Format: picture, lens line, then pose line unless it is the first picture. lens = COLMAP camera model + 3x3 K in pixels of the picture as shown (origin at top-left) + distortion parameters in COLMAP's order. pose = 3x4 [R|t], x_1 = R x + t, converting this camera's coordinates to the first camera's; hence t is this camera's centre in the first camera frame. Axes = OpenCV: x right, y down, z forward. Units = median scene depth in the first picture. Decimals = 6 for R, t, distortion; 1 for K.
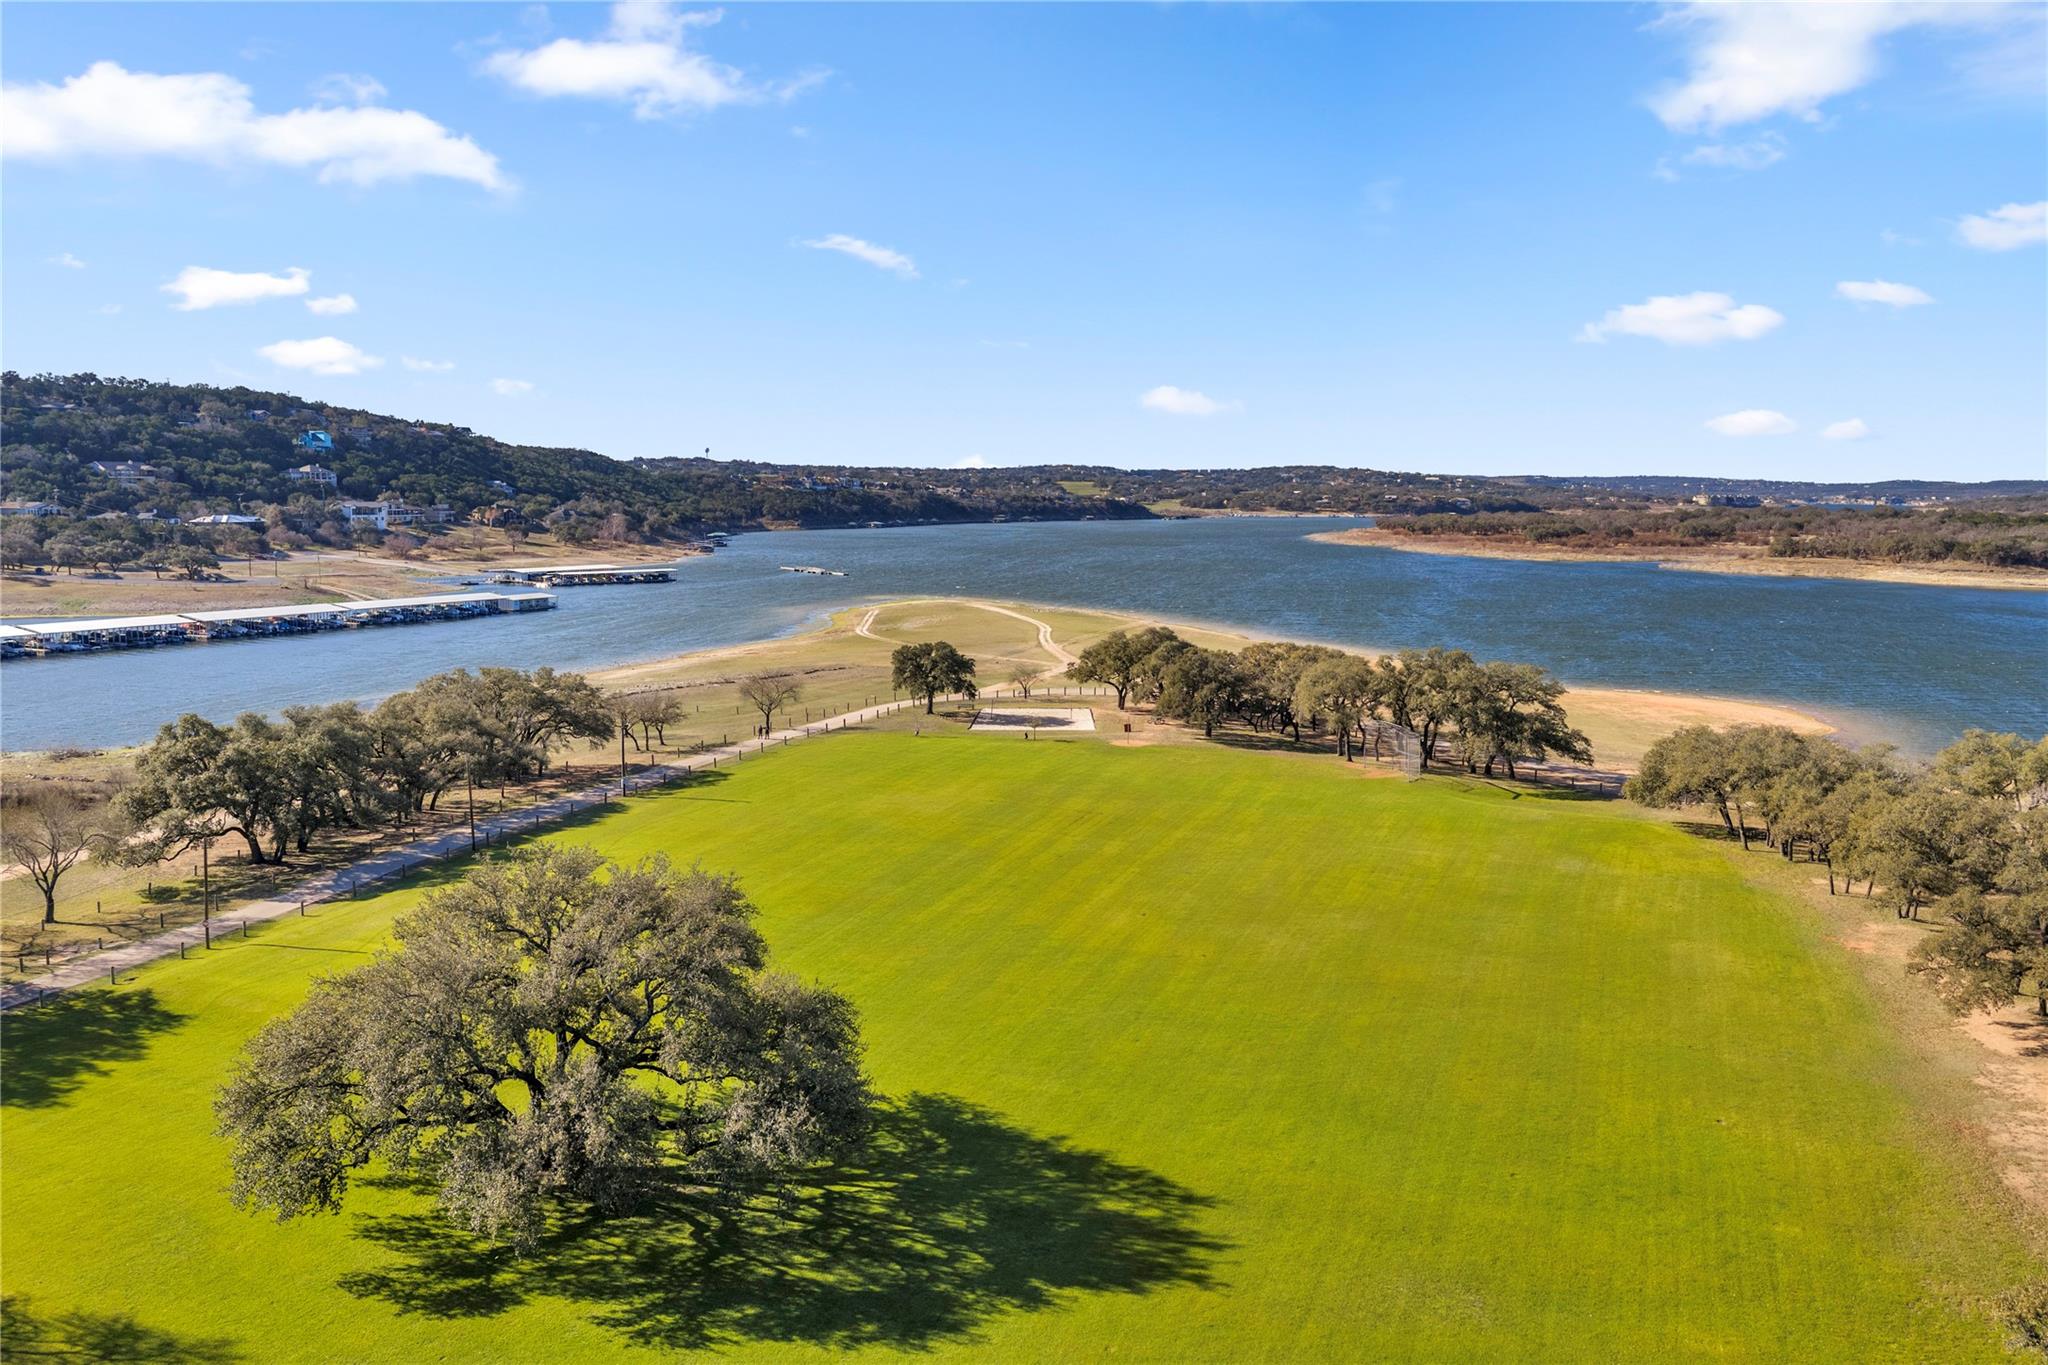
lens RADIAL K [[1679.0, 0, 1024.0], [0, 1679.0, 682.5], [0, 0, 1]] dist [0.039365, -0.133481]
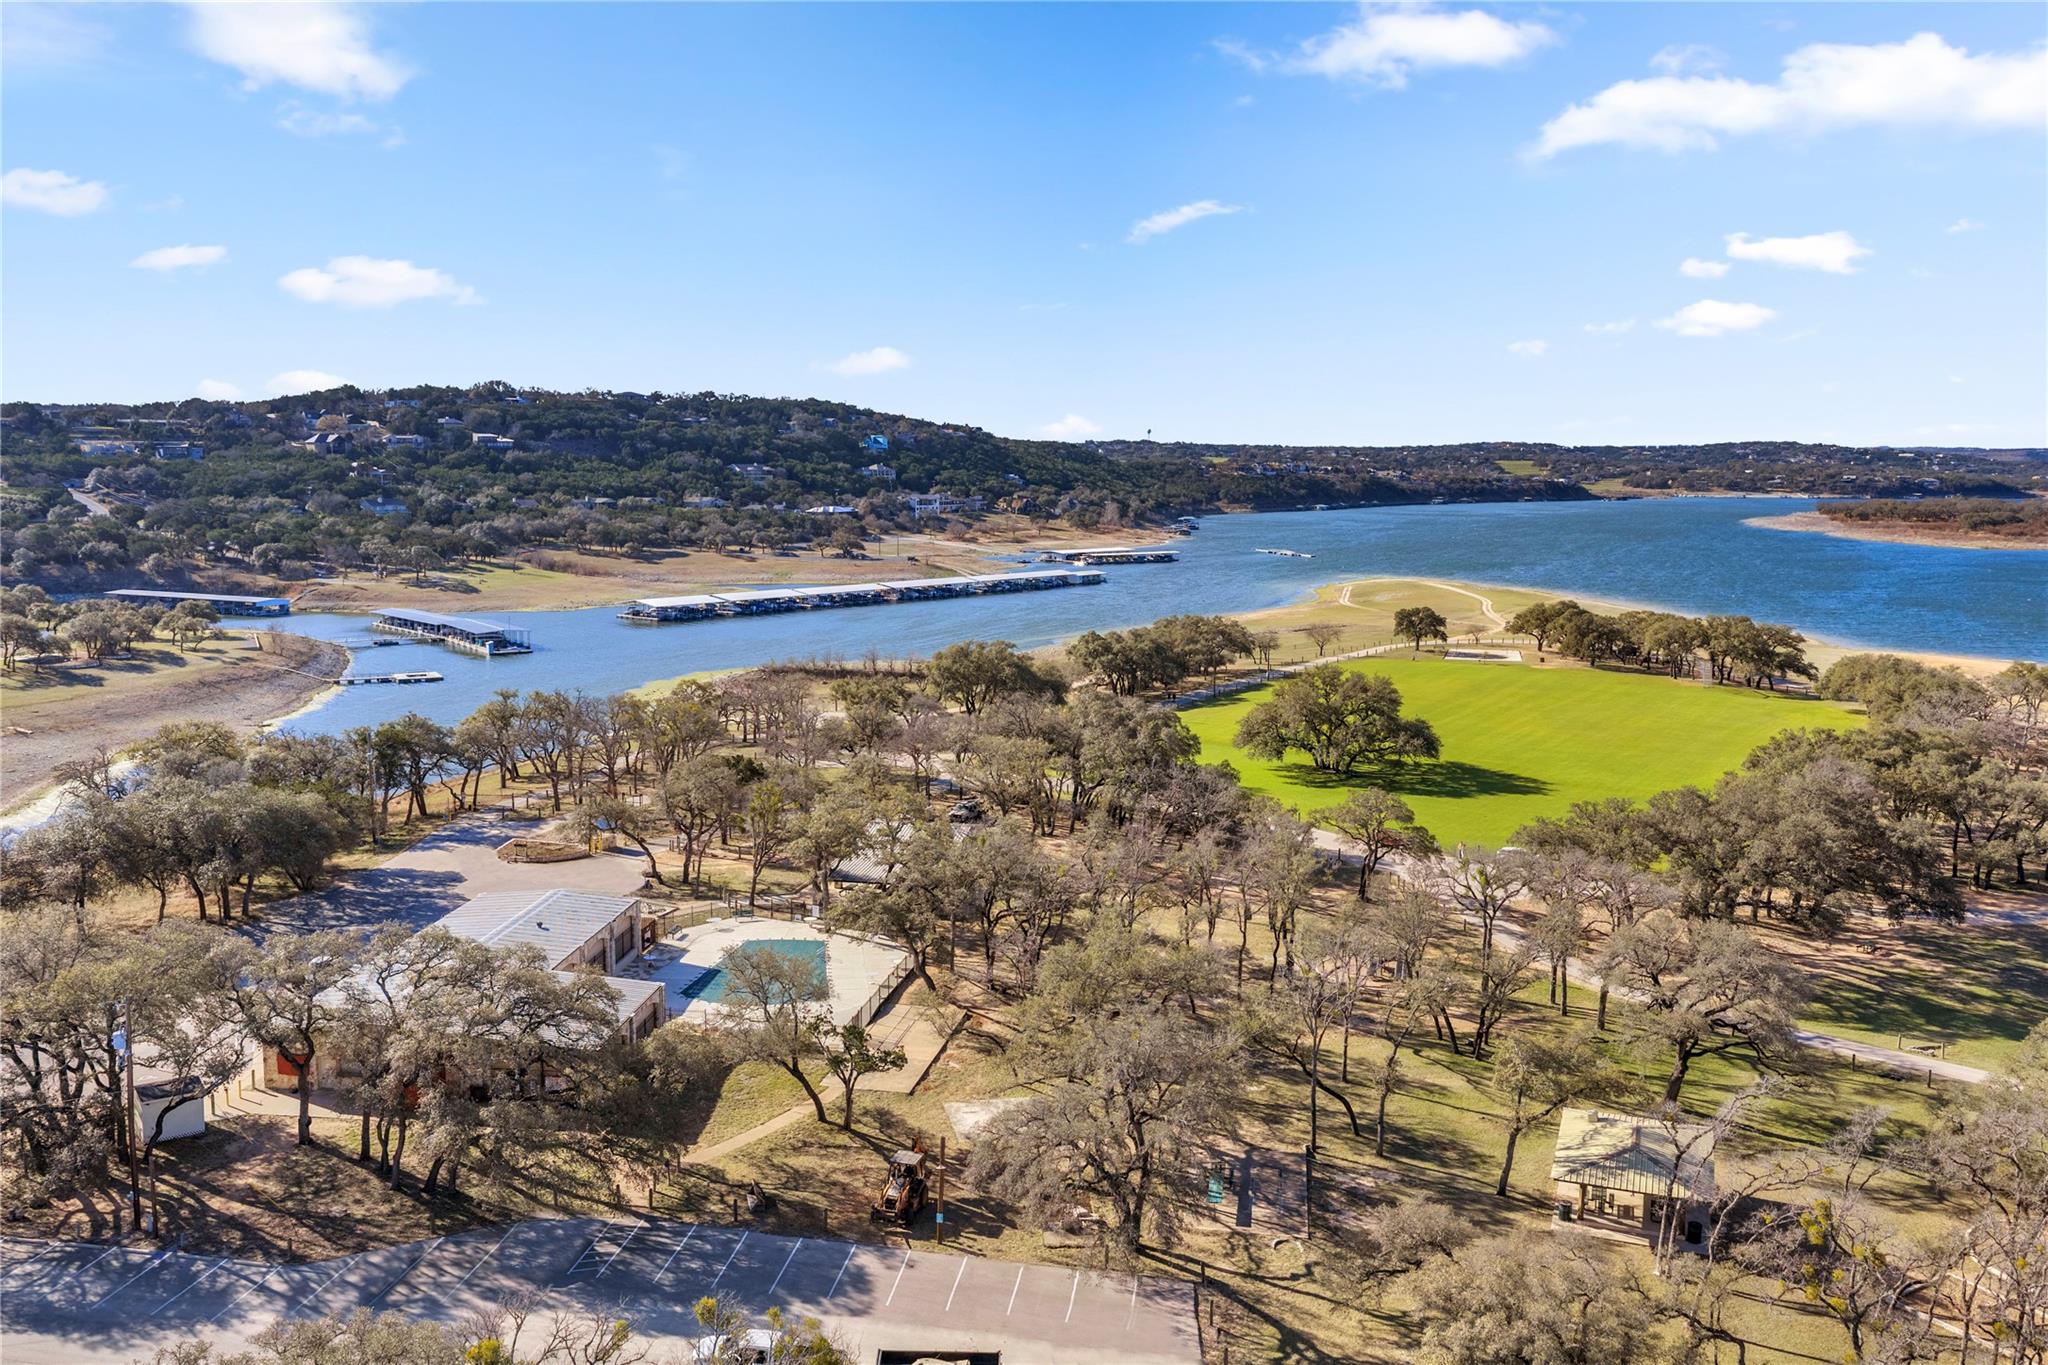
lens RADIAL K [[1679.0, 0, 1024.0], [0, 1679.0, 682.5], [0, 0, 1]] dist [0.039365, -0.133481]
pose [[0.968749, 0.027760, -0.246486, -0.006202], [-0.024072, 0.999549, 0.017964, 0.008172], [0.246874, -0.011469, 0.968980, -0.190914]]
